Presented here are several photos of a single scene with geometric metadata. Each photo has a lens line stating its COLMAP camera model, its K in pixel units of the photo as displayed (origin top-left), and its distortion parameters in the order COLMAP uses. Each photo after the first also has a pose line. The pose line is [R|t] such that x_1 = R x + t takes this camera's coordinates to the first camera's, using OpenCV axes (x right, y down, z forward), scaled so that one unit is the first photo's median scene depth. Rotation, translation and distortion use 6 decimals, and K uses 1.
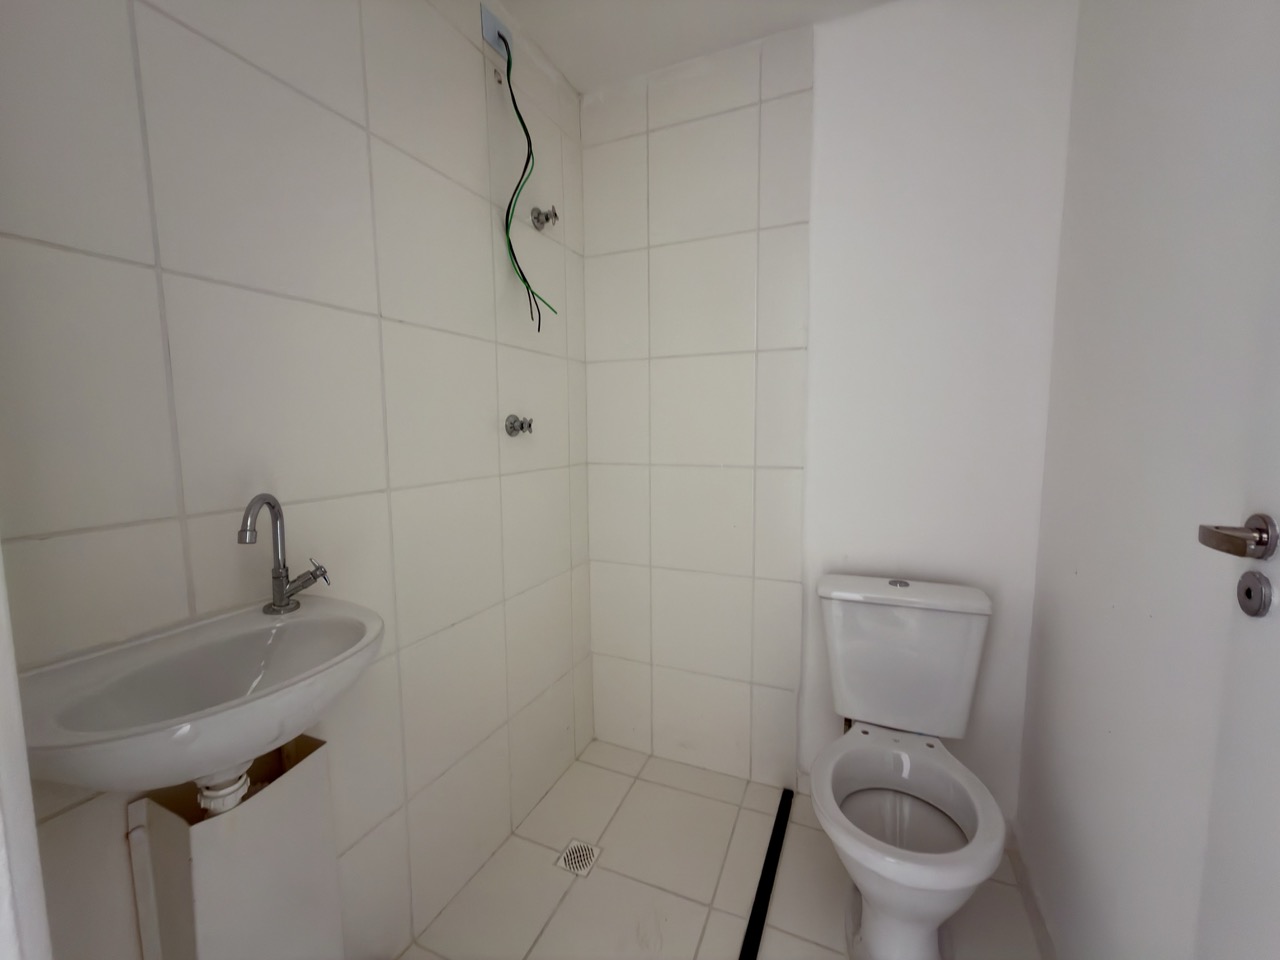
lens RADIAL K [[510.1, 0, 634.8], [0, 510.1, 480.3], [0, 0, 1]] dist [-0.000306, 0.000018]
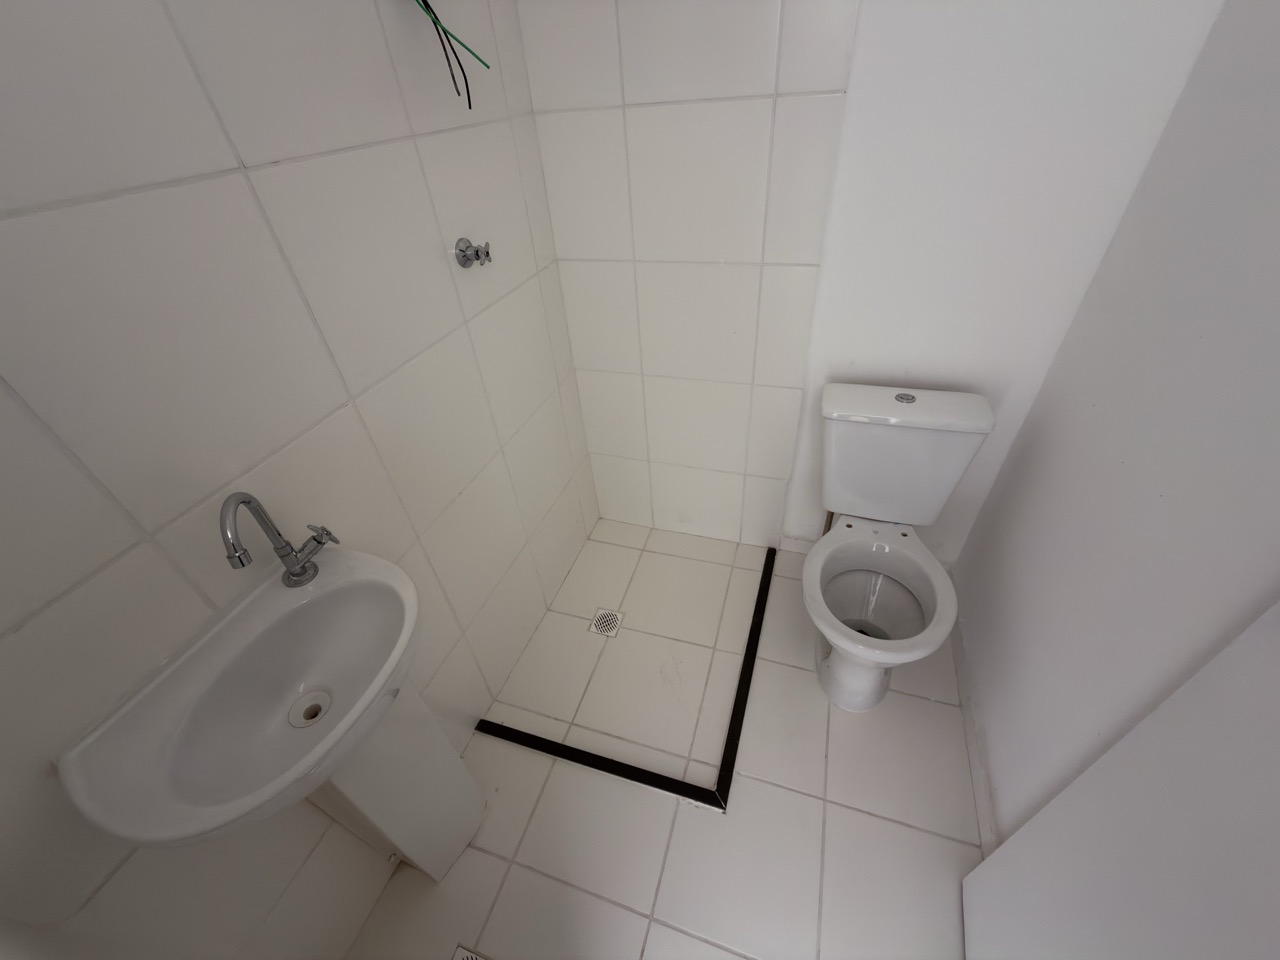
lens RADIAL K [[509.4, 0, 637.1], [0, 509.4, 483.1], [0, 0, 1]] dist [-0.000401, 0.000340]
pose [[0.993238, -0.109755, 0.037833, -0.044115], [0.071970, 0.837831, 0.541164, -0.209285], [-0.091093, -0.534782, 0.840065, 0.127810]]
